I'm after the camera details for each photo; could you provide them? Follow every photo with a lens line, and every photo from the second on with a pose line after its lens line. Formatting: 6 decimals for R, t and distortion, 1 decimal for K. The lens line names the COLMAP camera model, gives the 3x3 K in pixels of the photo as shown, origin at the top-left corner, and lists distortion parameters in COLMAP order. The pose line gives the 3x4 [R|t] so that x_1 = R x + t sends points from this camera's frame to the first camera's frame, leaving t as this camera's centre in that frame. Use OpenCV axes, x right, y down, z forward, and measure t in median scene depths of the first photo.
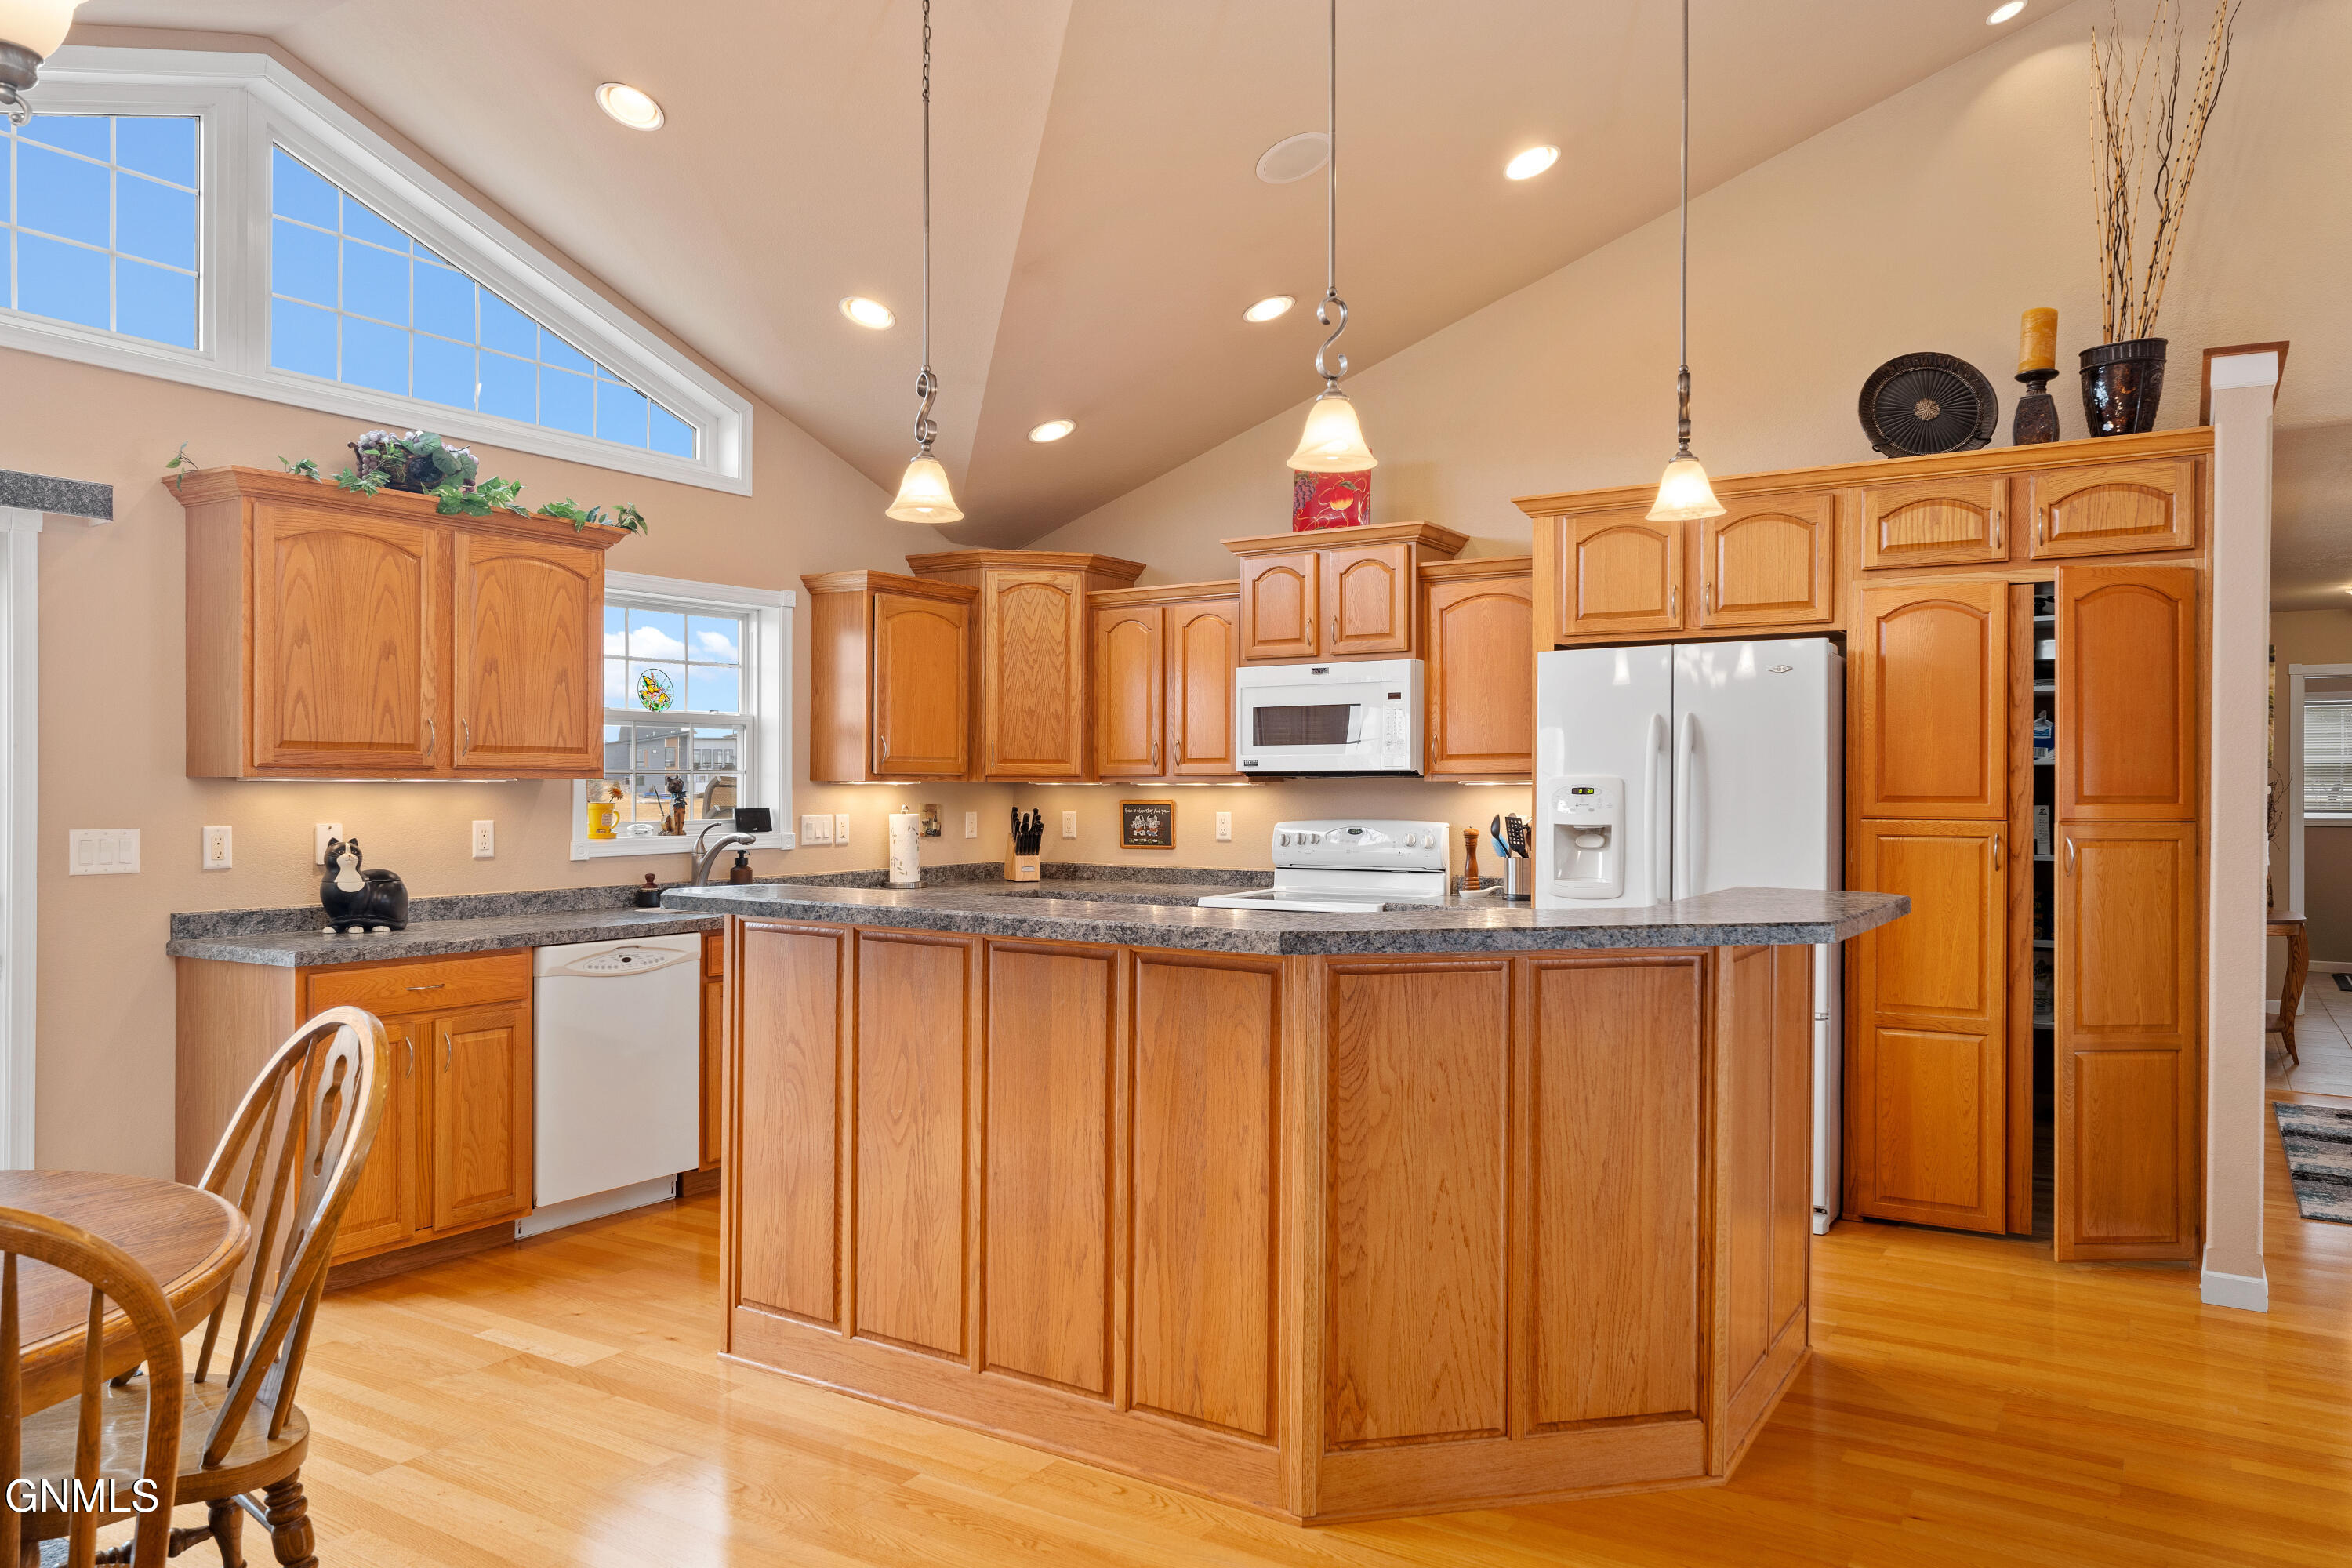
lens RADIAL K [[1610.2, 0, 1176.0], [0, 1610.2, 784.0], [0, 0, 1]] dist [-0.000565, 0.006996]
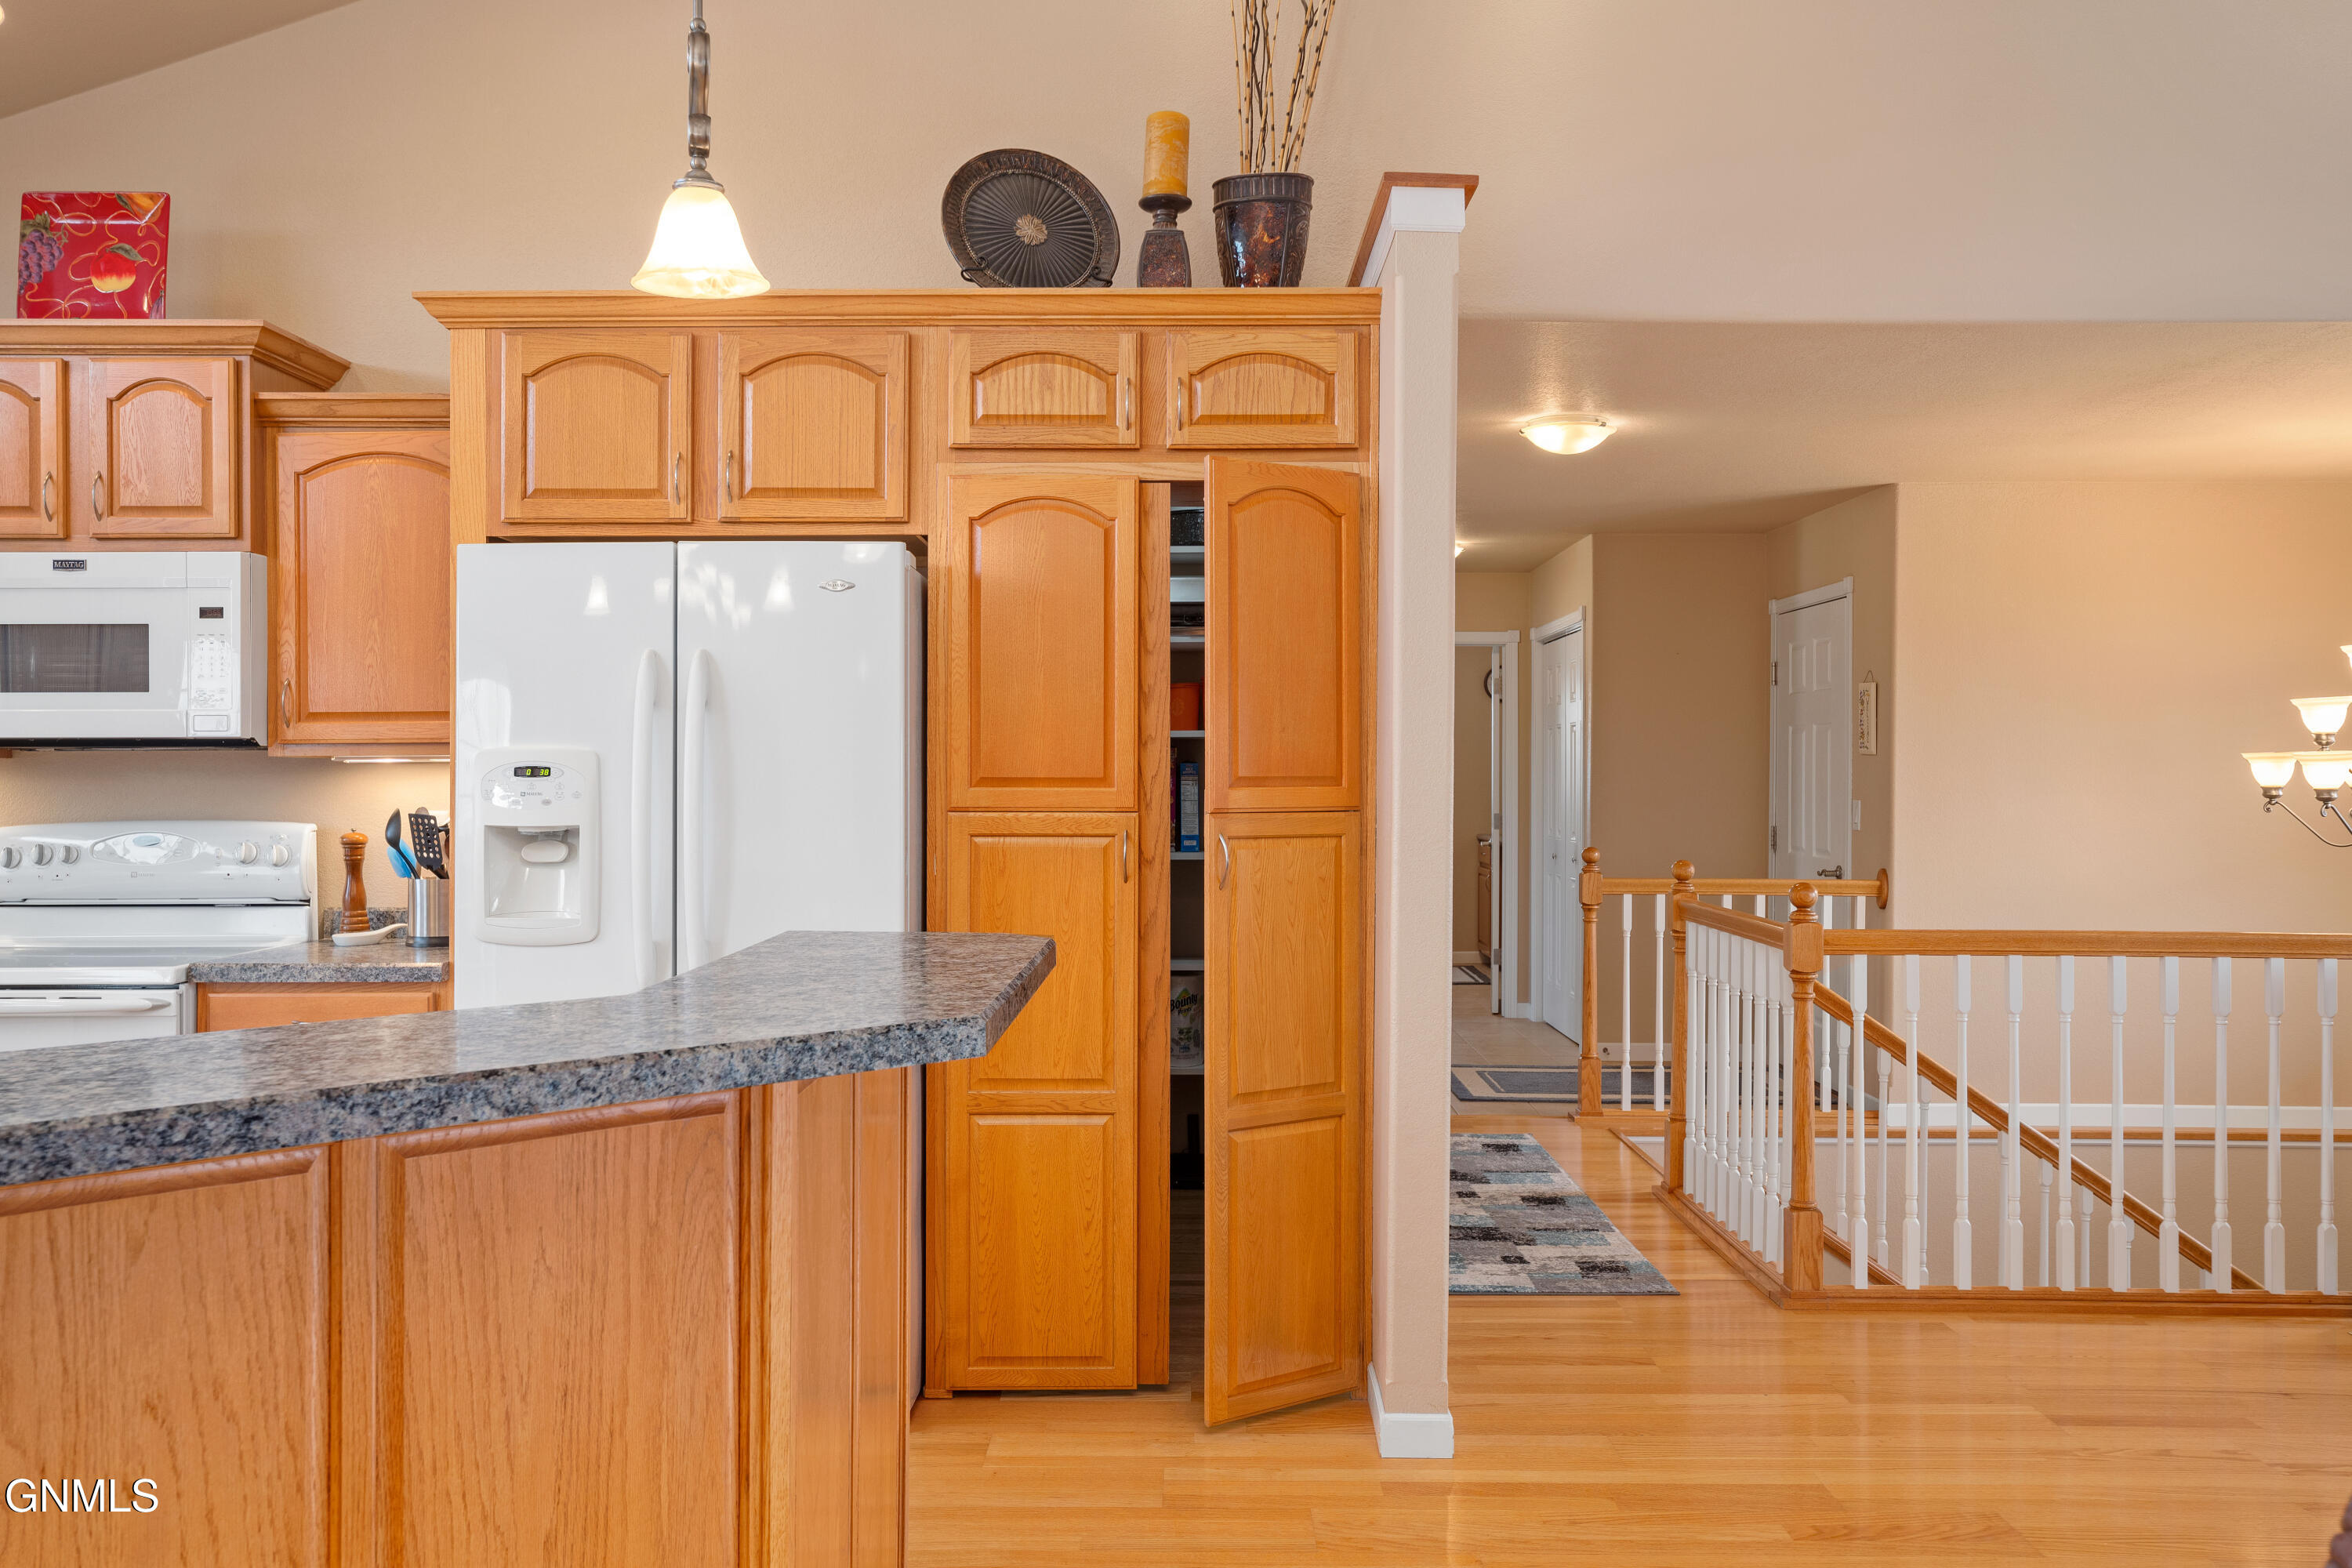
lens RADIAL K [[1909.7, 0, 1182.7], [0, 1909.7, 778.2], [0, 0, 1]] dist [-0.002544, 0.015188]
pose [[0.846055, -0.003972, 0.533080, 0.074968], [0.000117, 0.999974, 0.007265, 0.001663], [-0.533095, -0.006084, 0.846034, 0.253178]]
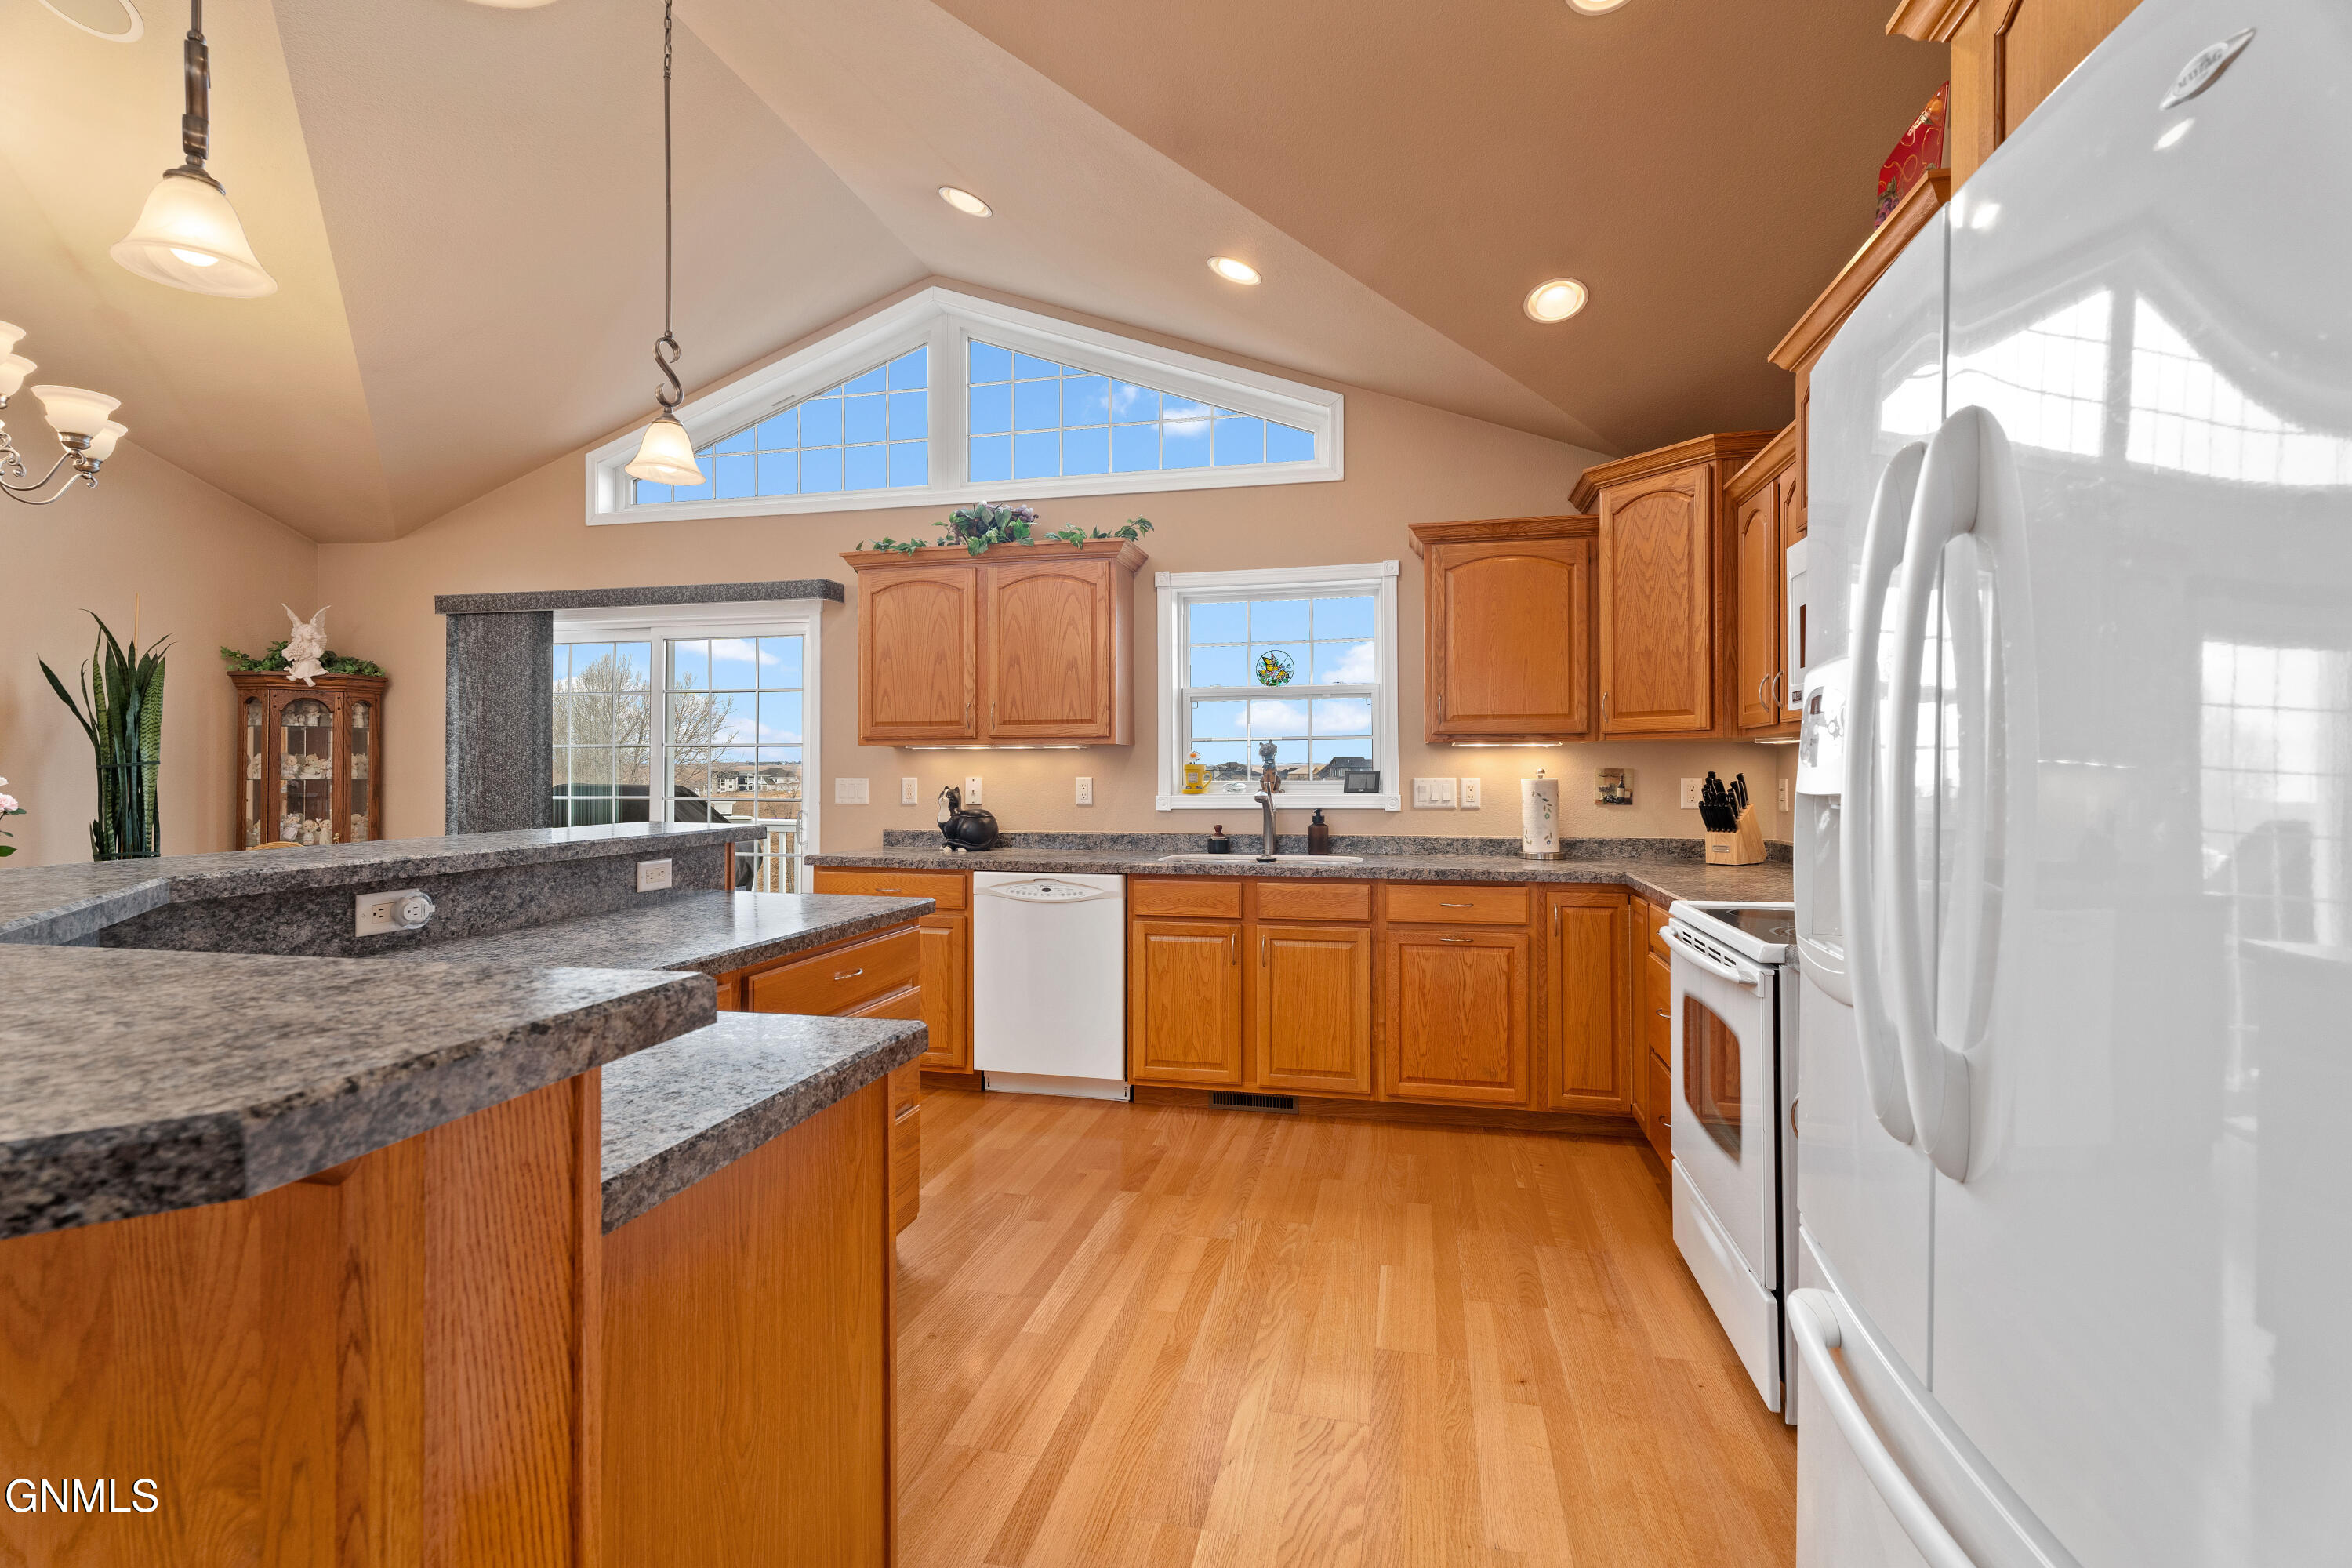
lens RADIAL K [[1062.8, 0, 1175.8], [0, 1062.8, 767.8], [0, 0, 1]] dist [-0.002054, 0.004771]
pose [[0.348581, -0.007090, -0.937252, 0.437598], [0.003092, 0.999975, -0.006414, 0.021254], [0.937274, -0.000662, 0.348594, 0.787964]]
